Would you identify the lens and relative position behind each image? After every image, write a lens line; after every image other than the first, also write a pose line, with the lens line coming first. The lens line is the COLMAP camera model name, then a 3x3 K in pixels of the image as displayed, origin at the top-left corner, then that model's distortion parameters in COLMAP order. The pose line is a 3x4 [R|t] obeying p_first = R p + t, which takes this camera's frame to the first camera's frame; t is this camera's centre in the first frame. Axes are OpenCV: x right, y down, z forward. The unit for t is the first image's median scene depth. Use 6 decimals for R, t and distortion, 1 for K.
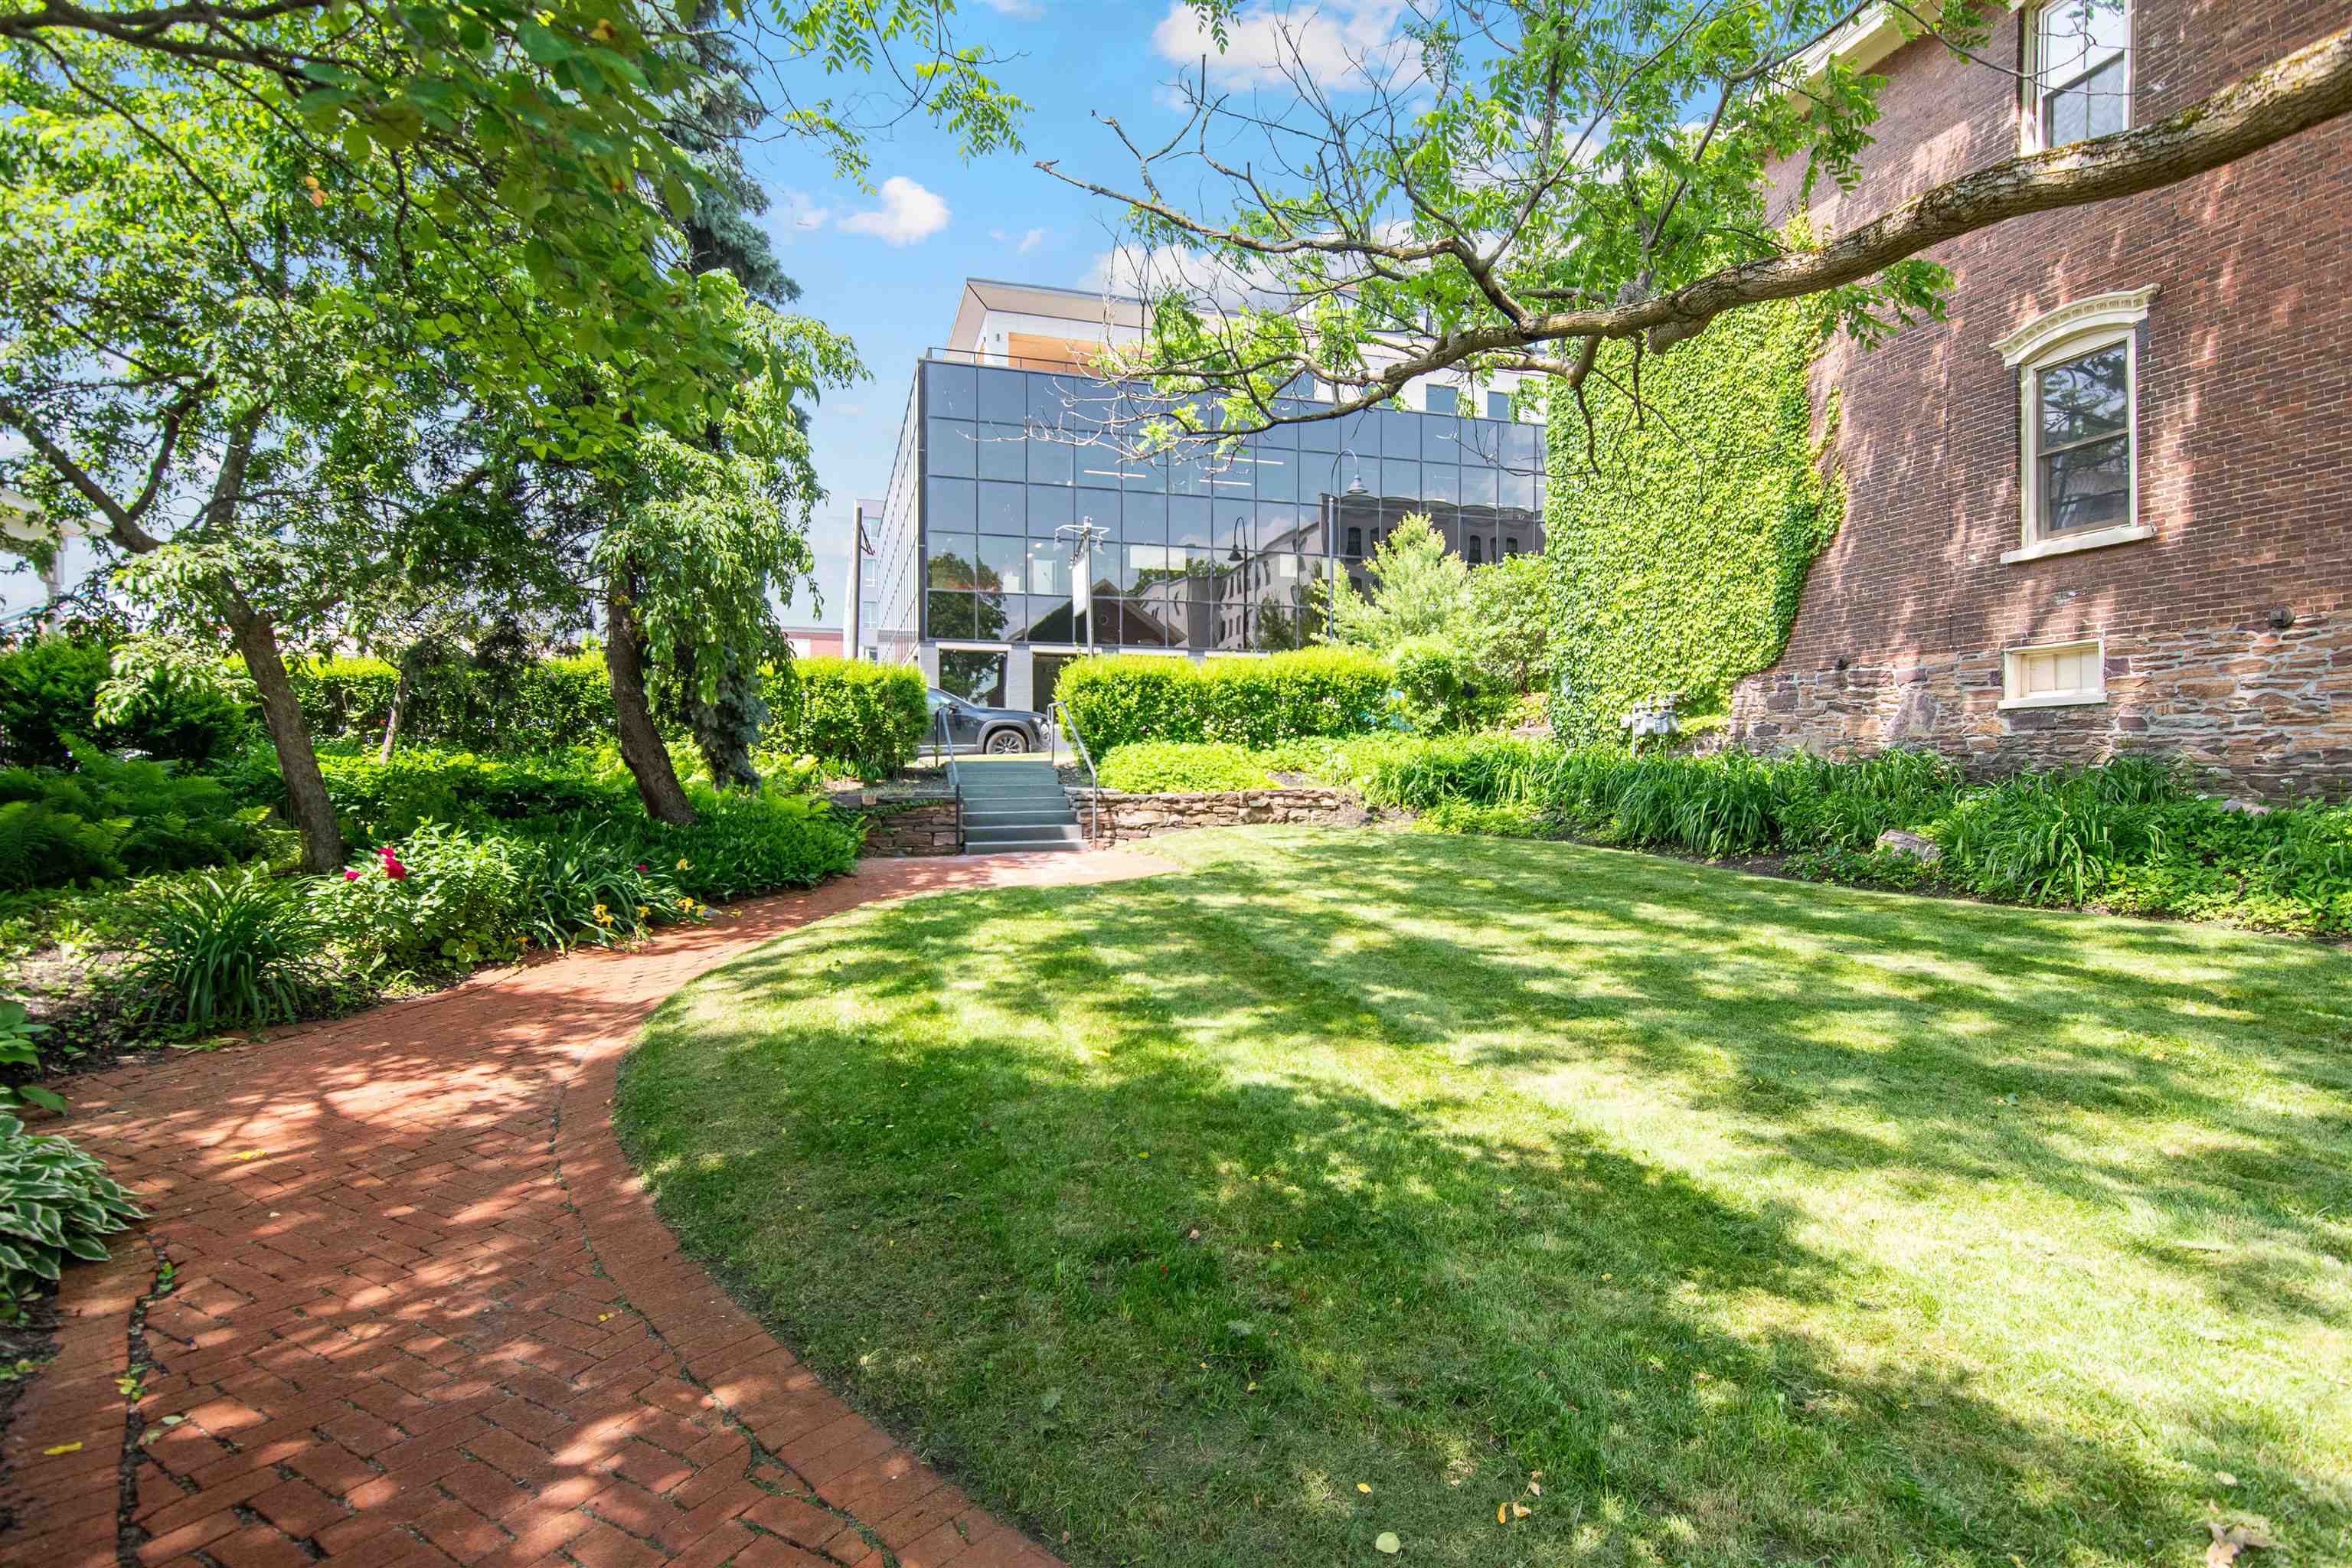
lens RADIAL K [[1134.3, 0, 1175.9], [0, 1134.3, 790.3], [0, 0, 1]] dist [-0.002168, 0.003960]
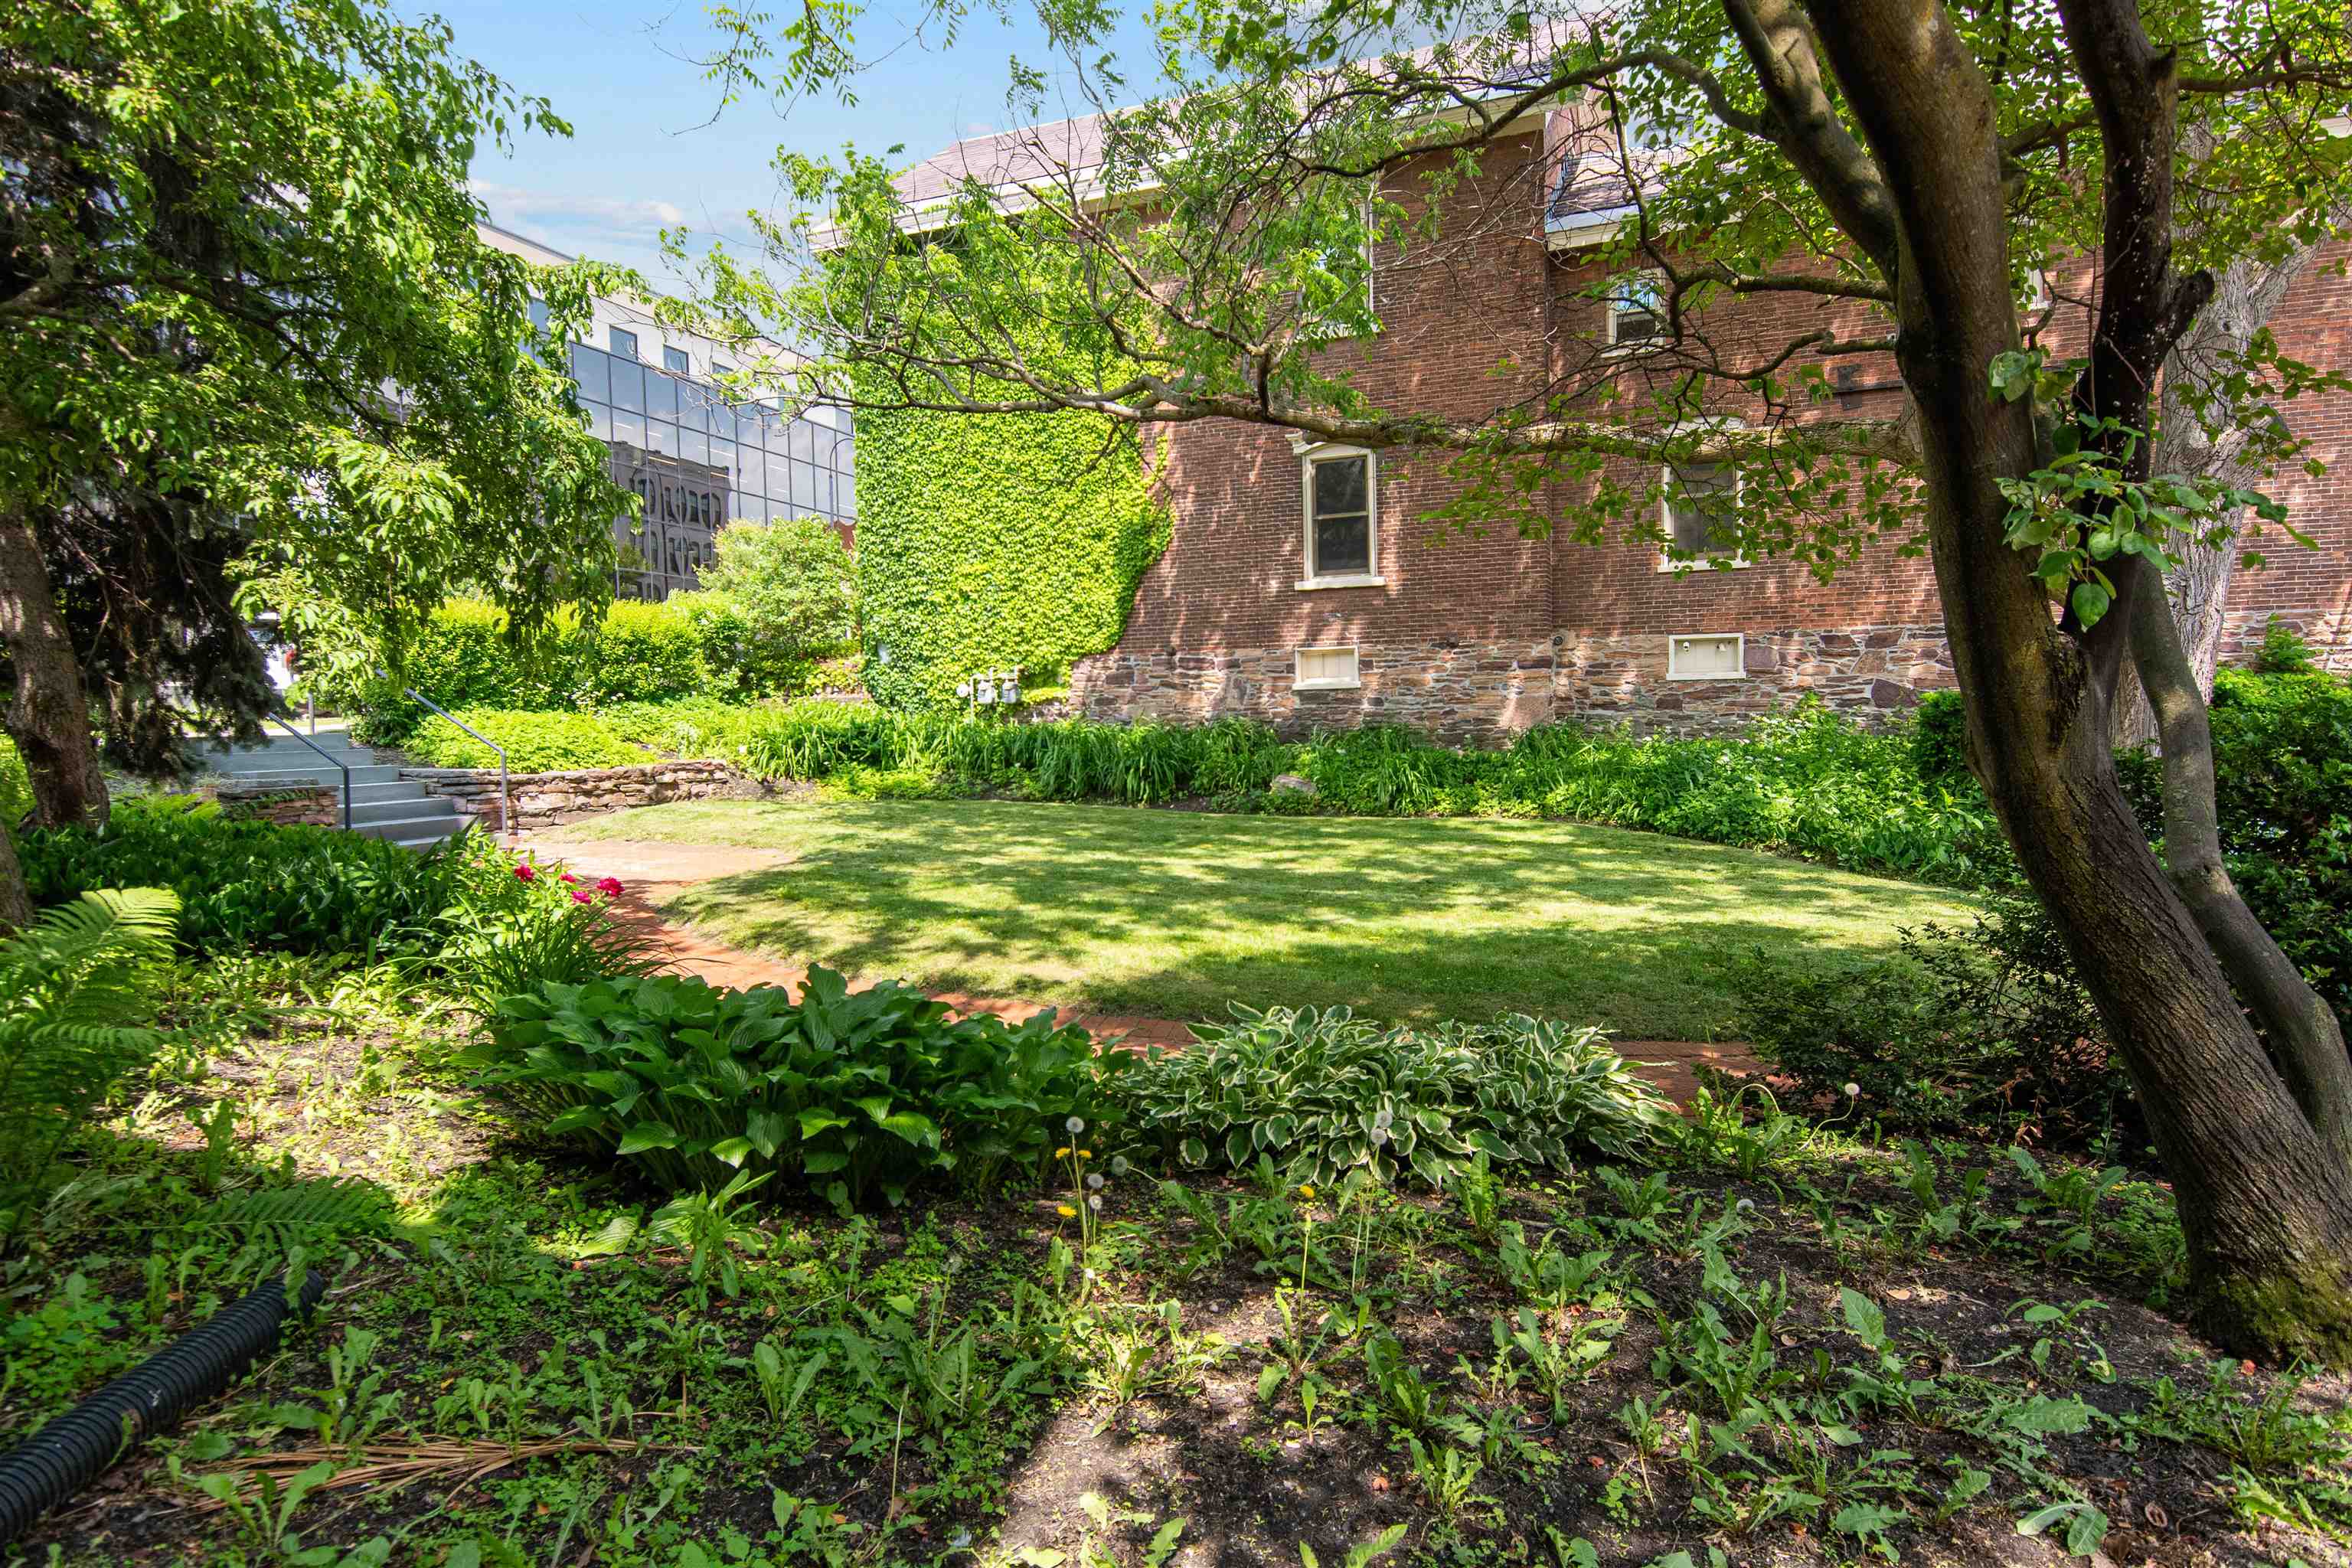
lens RADIAL K [[1303.5, 0, 1169.2], [0, 1303.5, 794.2], [0, 0, 1]] dist [-0.000666, -0.000104]
pose [[0.627901, -0.049894, 0.776692, -0.497538], [0.027509, 0.998742, 0.041919, -0.008943], [-0.777807, -0.004955, 0.628484, 0.051745]]
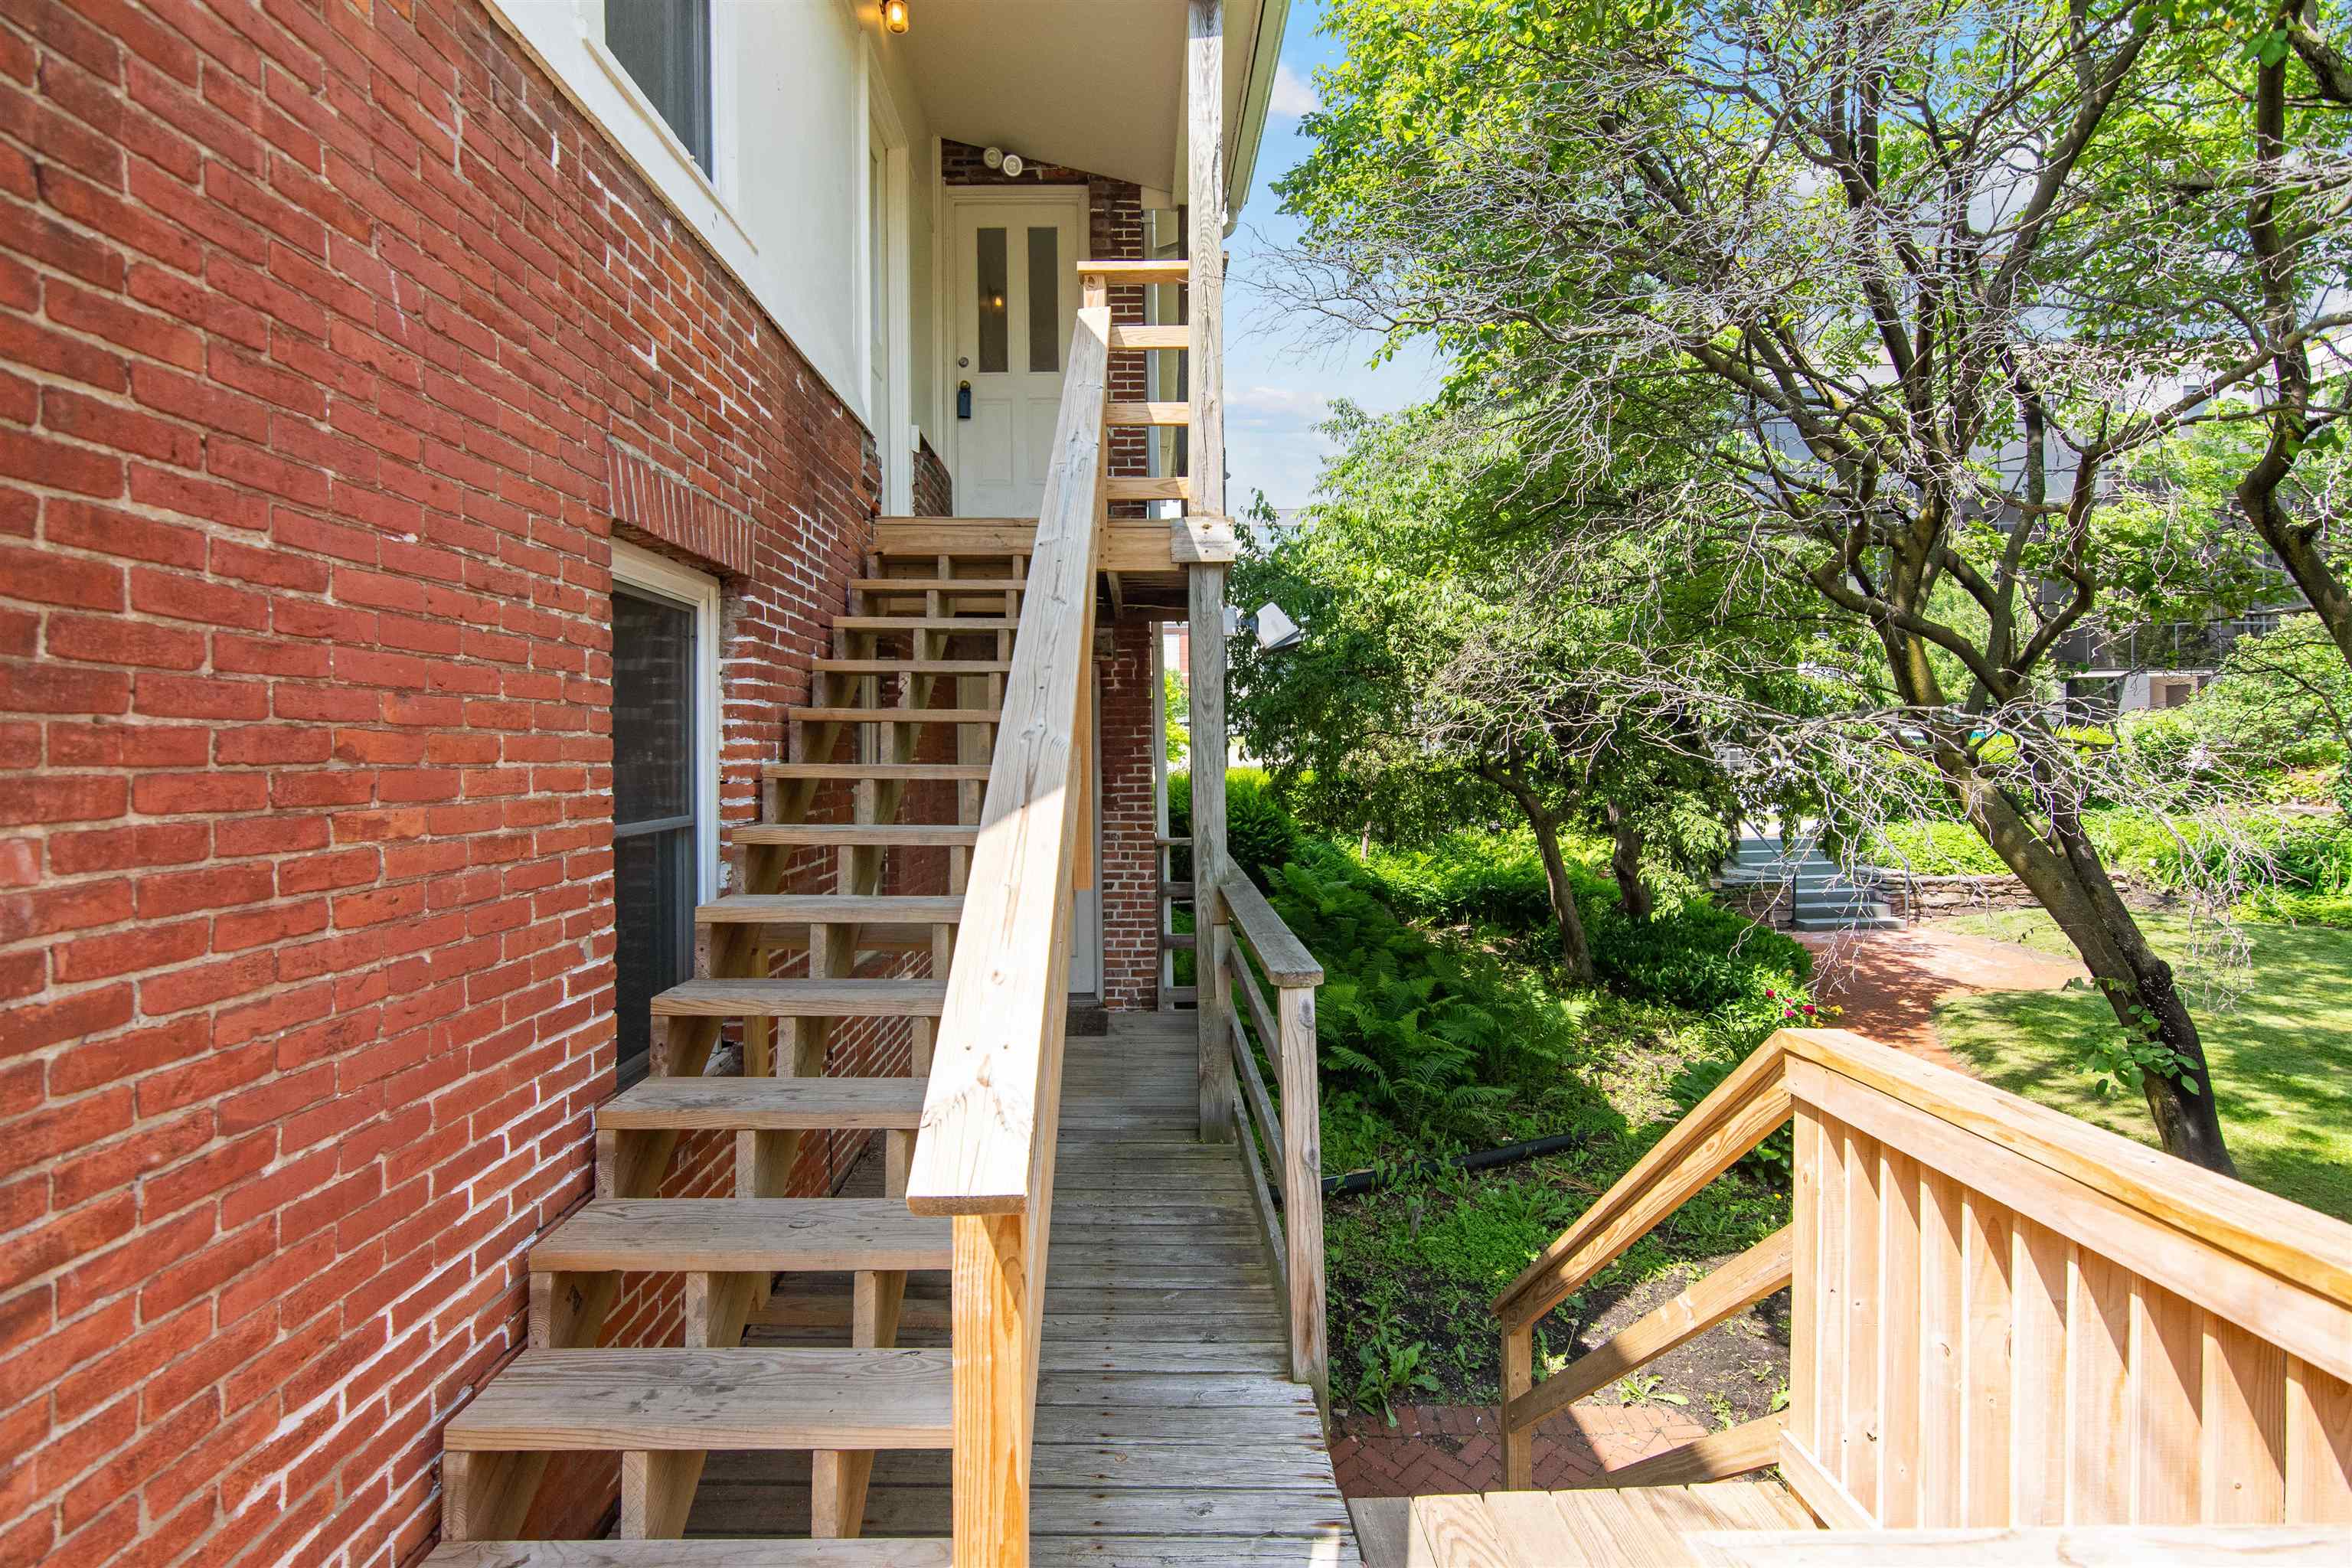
lens RADIAL K [[1131.7, 0, 1187.8], [0, 1131.7, 730.5], [0, 0, 1]] dist [0.000197, 0.000863]
pose [[0.960298, -0.012051, -0.278714, -0.463312], [0.005120, 0.999660, -0.025584, -0.125834], [0.278928, 0.023141, 0.960033, -0.344147]]
